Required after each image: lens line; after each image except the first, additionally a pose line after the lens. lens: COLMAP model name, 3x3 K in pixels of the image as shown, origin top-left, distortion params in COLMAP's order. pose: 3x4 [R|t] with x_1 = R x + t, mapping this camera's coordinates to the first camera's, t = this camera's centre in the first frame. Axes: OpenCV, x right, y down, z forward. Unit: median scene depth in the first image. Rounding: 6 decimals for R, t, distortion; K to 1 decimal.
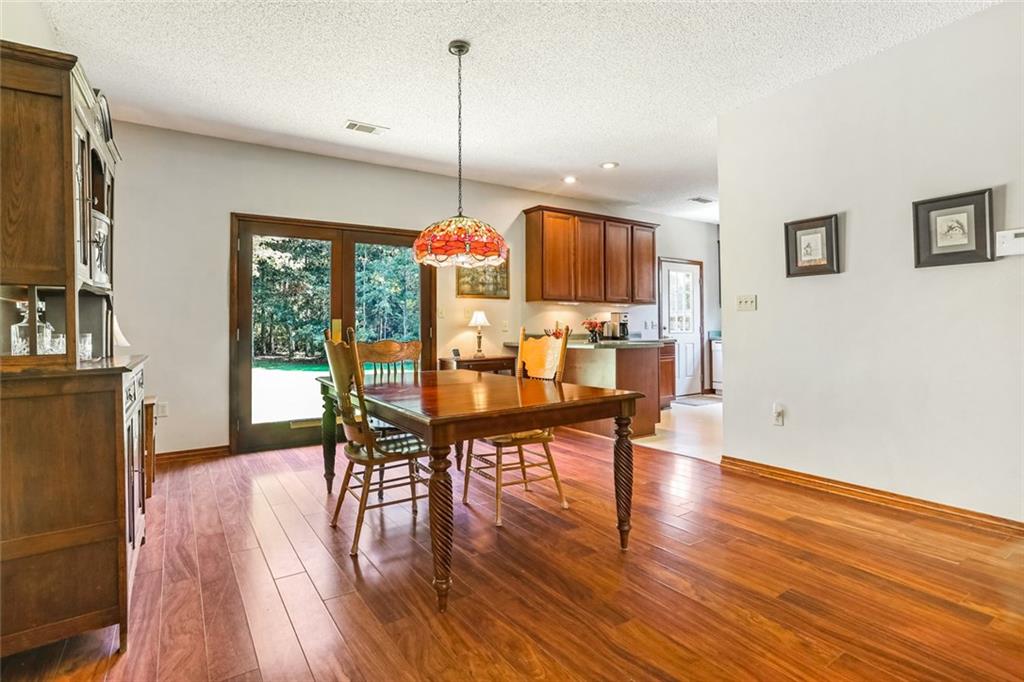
lens RADIAL K [[505.8, 0, 506.6], [0, 505.8, 326.4], [0, 0, 1]] dist [-0.001691, 0.000128]
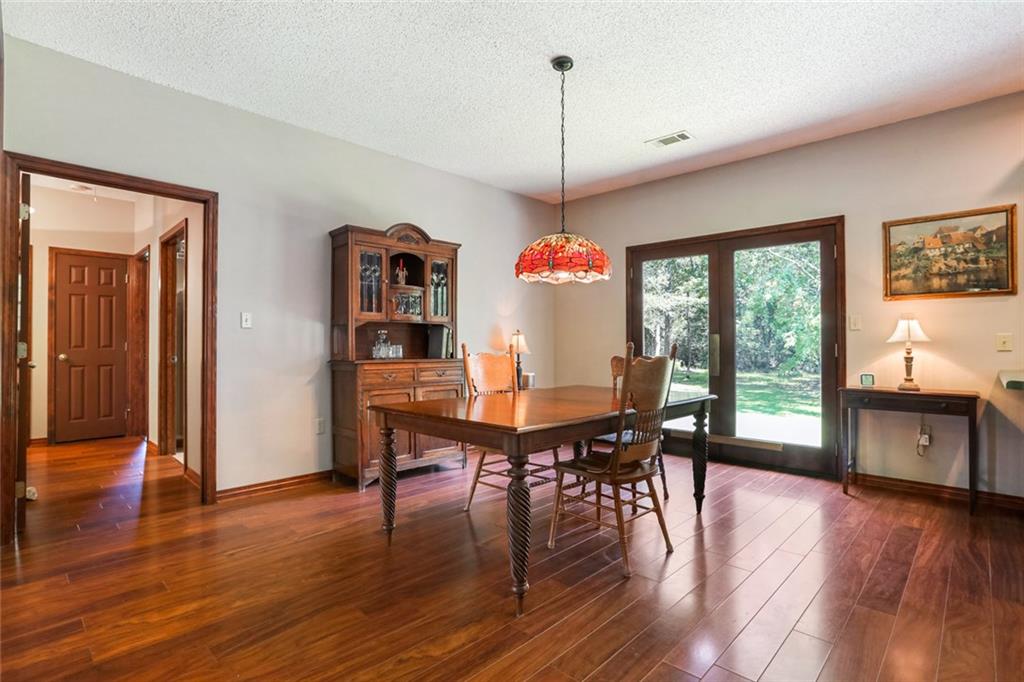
lens RADIAL K [[501.8, 0, 512.0], [0, 501.8, 341.0], [0, 0, 1]] dist [-0.001764, -0.000229]
pose [[0.225041, 0.009636, -0.974302, 0.421765], [-0.005793, 0.999947, 0.008552, -0.004007], [0.974332, 0.003719, 0.225085, 0.332039]]
